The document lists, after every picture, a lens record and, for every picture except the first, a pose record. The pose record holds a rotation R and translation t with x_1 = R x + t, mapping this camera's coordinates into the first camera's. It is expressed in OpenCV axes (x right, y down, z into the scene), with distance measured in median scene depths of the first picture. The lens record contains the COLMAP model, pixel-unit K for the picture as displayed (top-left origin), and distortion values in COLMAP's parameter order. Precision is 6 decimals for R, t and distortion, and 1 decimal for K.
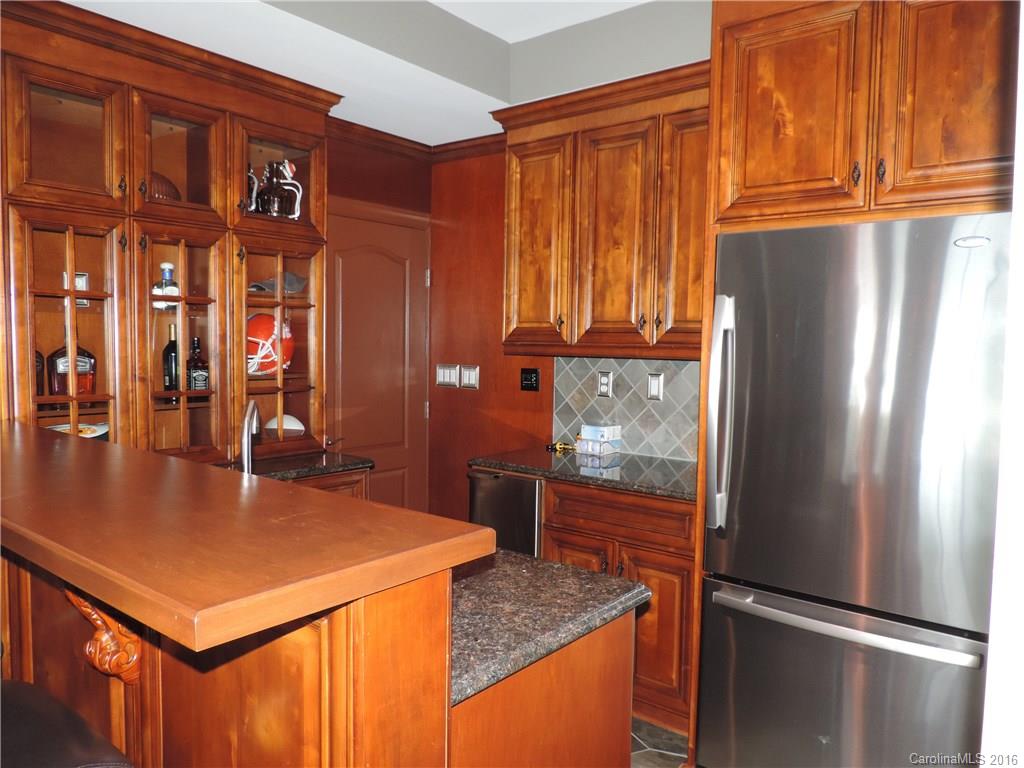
lens RADIAL K [[739.0, 0, 519.0], [0, 739.0, 385.7], [0, 0, 1]] dist [-0.011115, 0.001191]
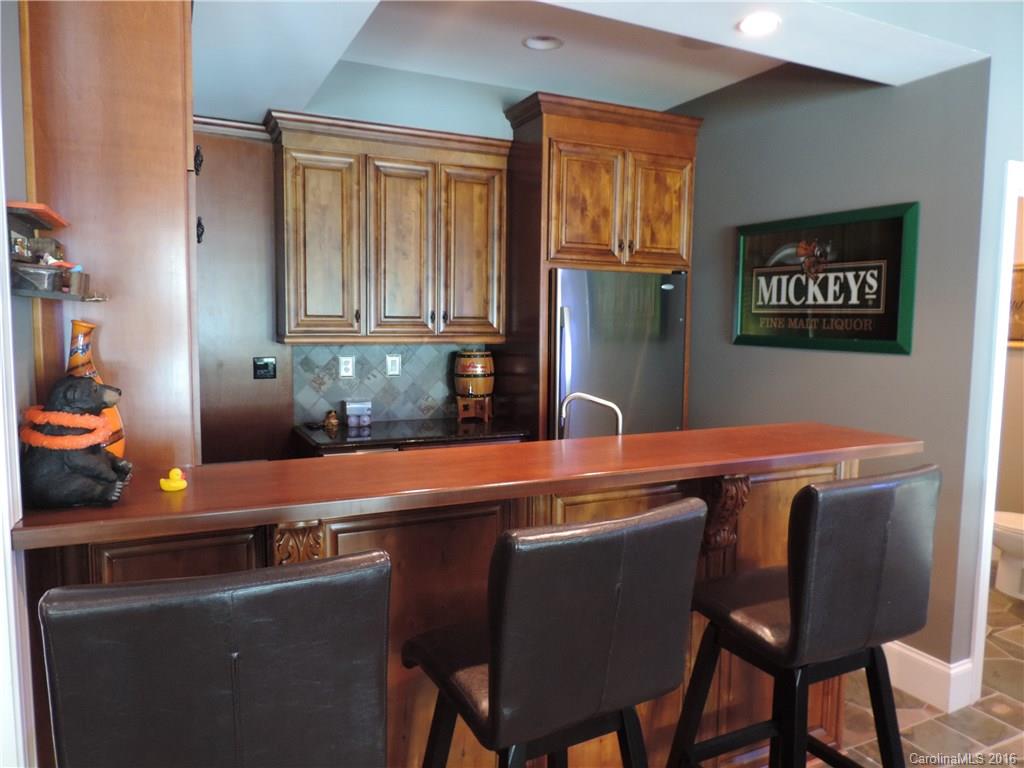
lens RADIAL K [[739.0, 0, 519.0], [0, 739.0, 385.7], [0, 0, 1]] dist [-0.011115, 0.001191]
pose [[0.416714, -0.092187, 0.904351, -0.965843], [0.051196, 0.995646, 0.077903, -0.057518], [-0.907595, 0.013836, 0.419620, 0.292153]]
